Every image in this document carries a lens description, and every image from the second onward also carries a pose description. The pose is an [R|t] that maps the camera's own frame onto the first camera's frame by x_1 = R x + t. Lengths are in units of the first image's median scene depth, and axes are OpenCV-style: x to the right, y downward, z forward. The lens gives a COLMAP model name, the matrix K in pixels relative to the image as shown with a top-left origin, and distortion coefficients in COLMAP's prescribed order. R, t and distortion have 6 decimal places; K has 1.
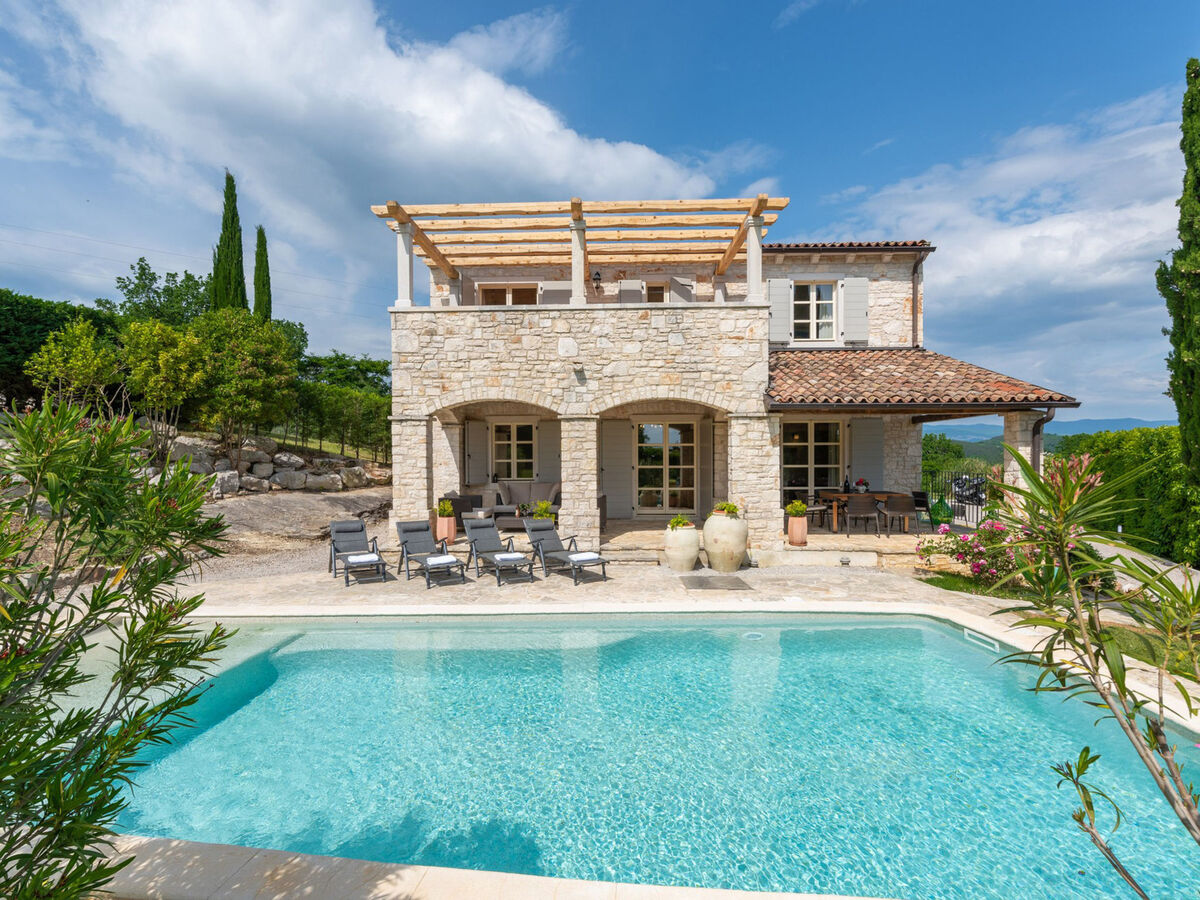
lens RADIAL K [[580.6, 0, 593.7], [0, 580.6, 455.9], [0, 0, 1]] dist [0.002830, -0.002363]
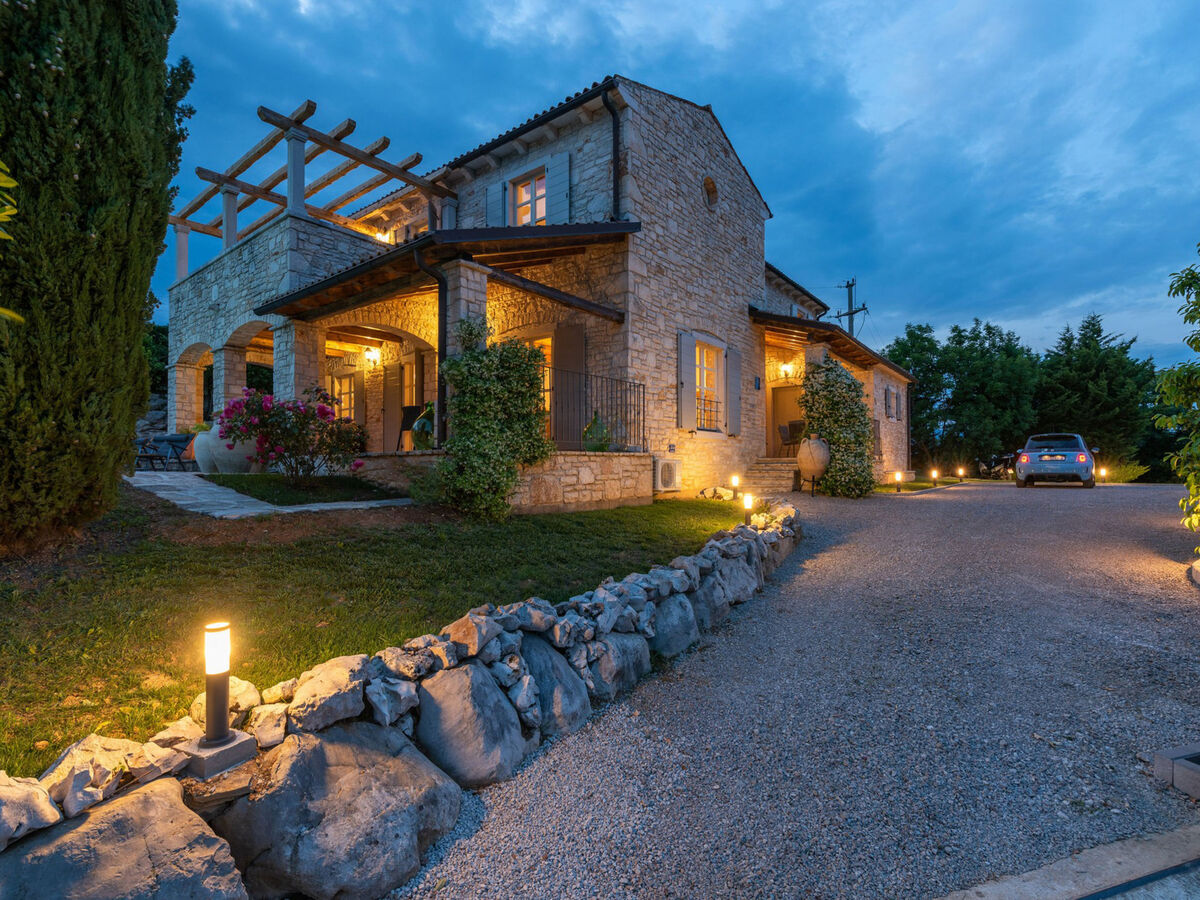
lens RADIAL K [[580.6, 0, 606.2], [0, 580.6, 472.1], [0, 0, 1]] dist [0.002830, -0.002363]
pose [[0.801303, 0.001724, -0.598256, 1.319468], [-0.001845, 0.999998, 0.000411, 0.180937], [0.598255, 0.000775, 0.801305, 0.519895]]
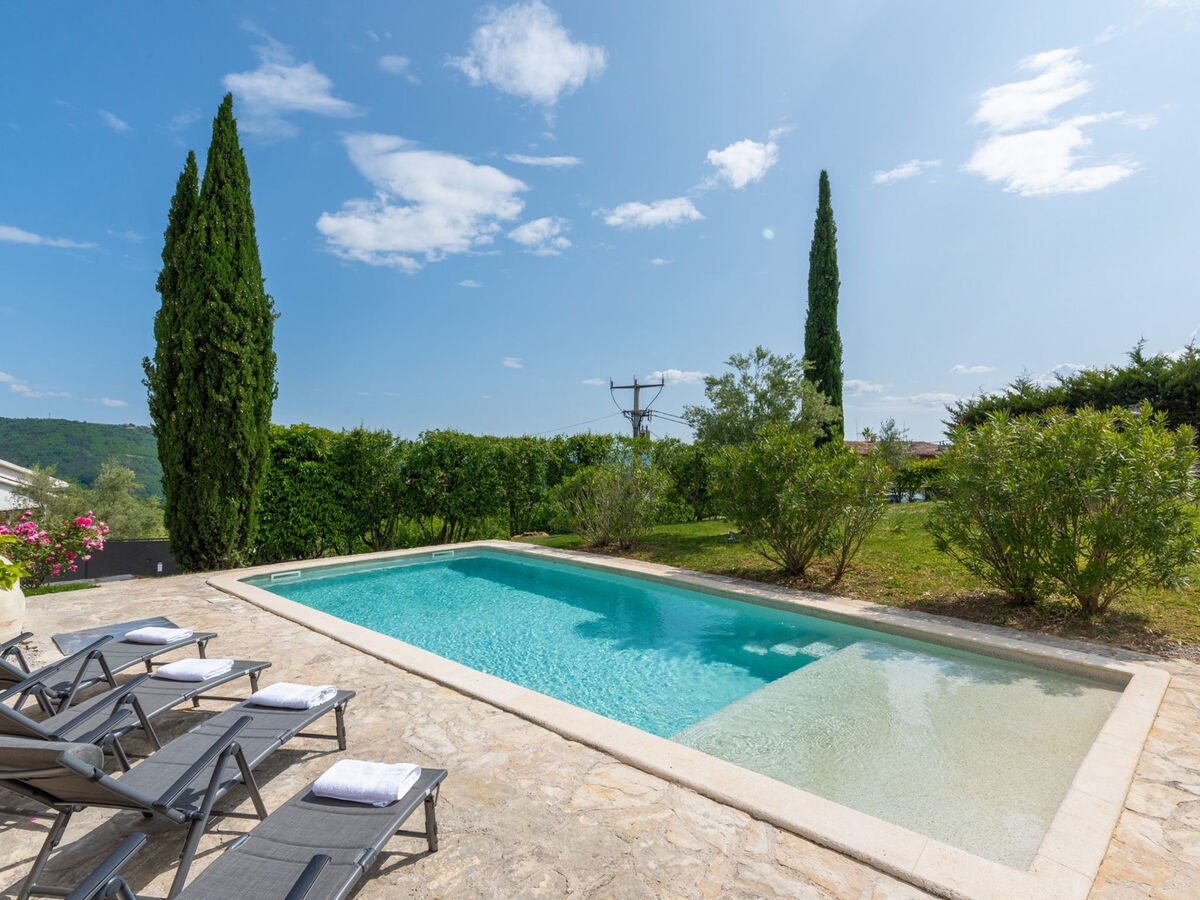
lens RADIAL K [[580.6, 0, 596.1], [0, 580.6, 458.0], [0, 0, 1]] dist [0.002830, -0.002363]
pose [[-0.754504, 0.007768, 0.656250, -0.565401], [0.003036, 0.999961, -0.008346, 0.013058], [-0.656288, -0.004304, -0.754498, 0.958267]]
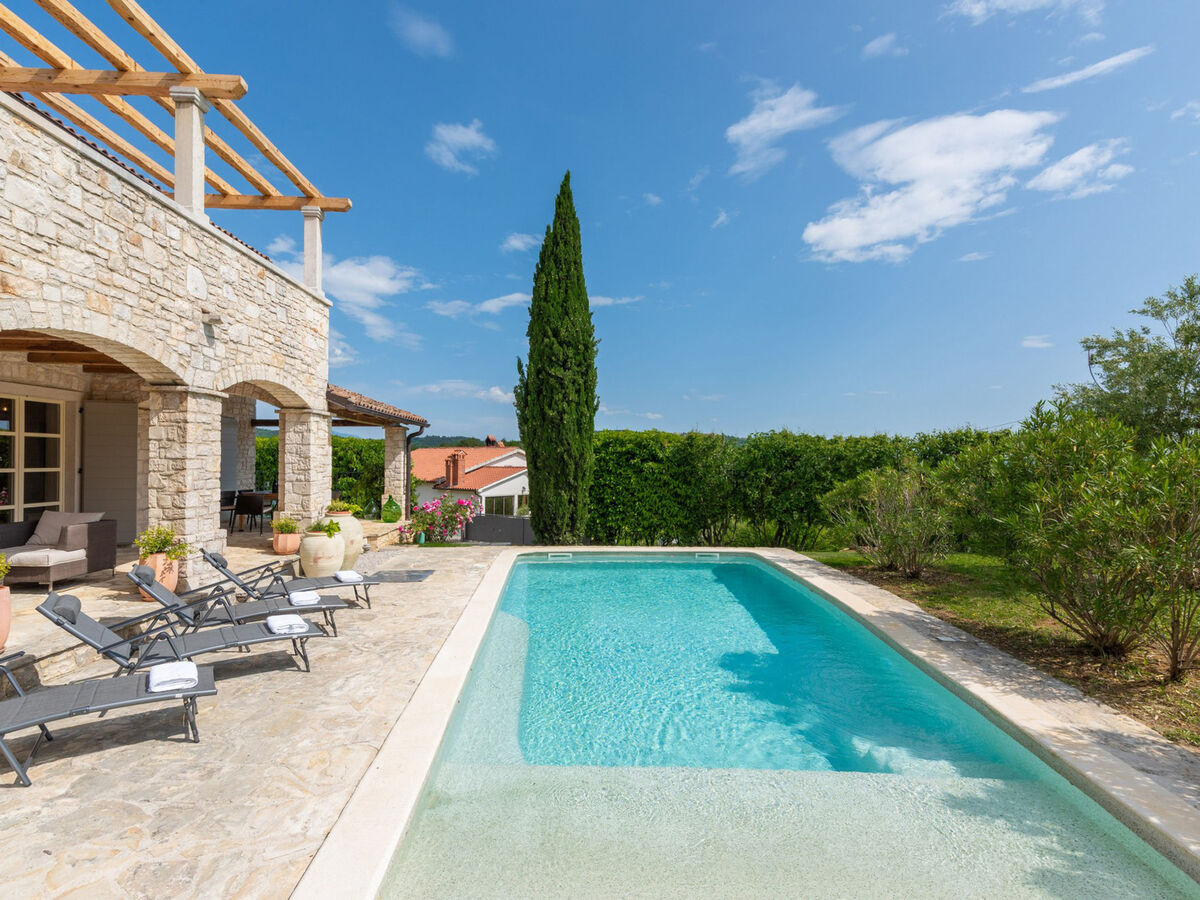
lens RADIAL K [[580.6, 0, 596.2], [0, 580.6, 458.8], [0, 0, 1]] dist [0.002830, -0.002363]
pose [[-0.063534, 0.007875, 0.997949, -0.716076], [-0.006346, 0.999945, -0.008295, 0.011321], [-0.997959, -0.006860, -0.063481, 0.594269]]
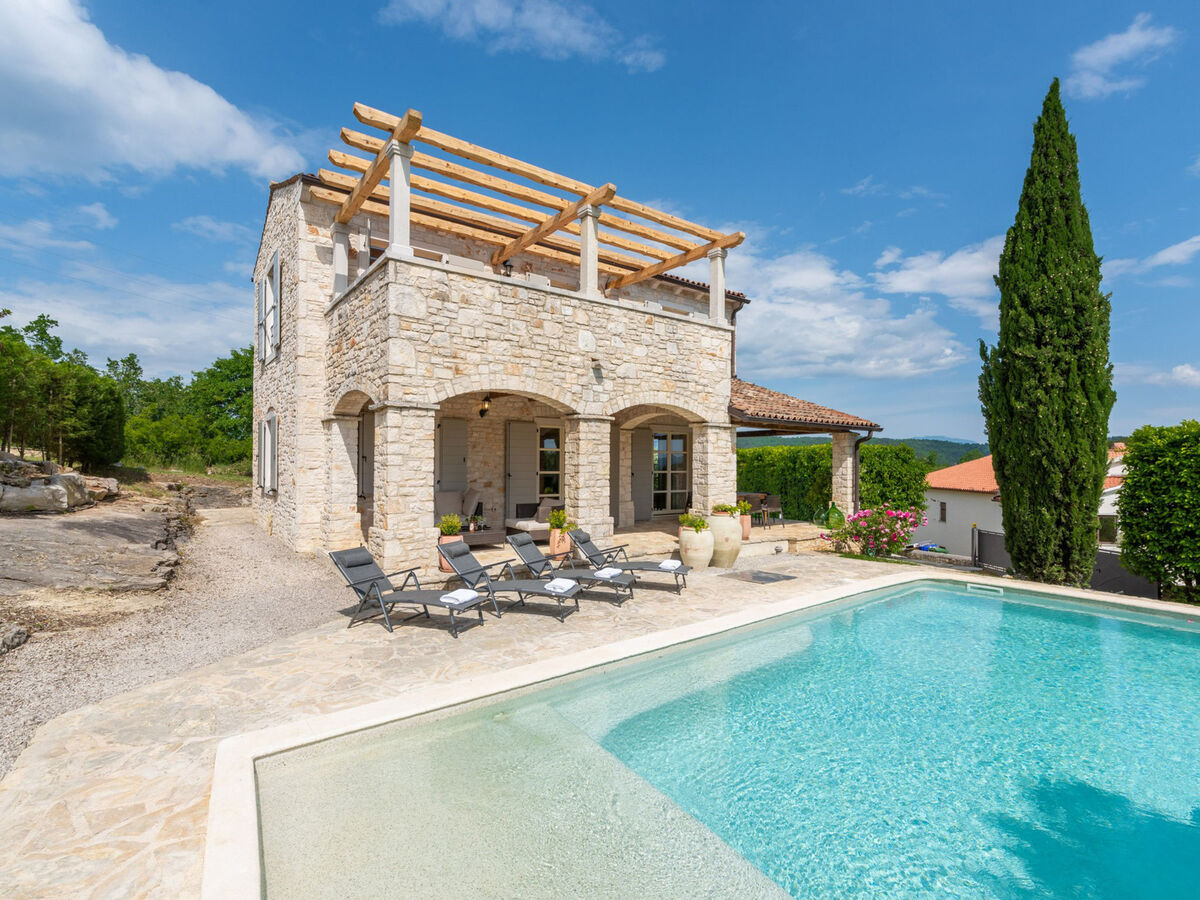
lens RADIAL K [[580.6, 0, 595.9], [0, 580.6, 456.6], [0, 0, 1]] dist [0.002830, -0.002363]
pose [[0.783259, 0.017735, 0.621442, -0.599431], [-0.010049, 0.999824, -0.015867, 0.009673], [-0.621614, 0.006184, 0.783299, 0.272964]]
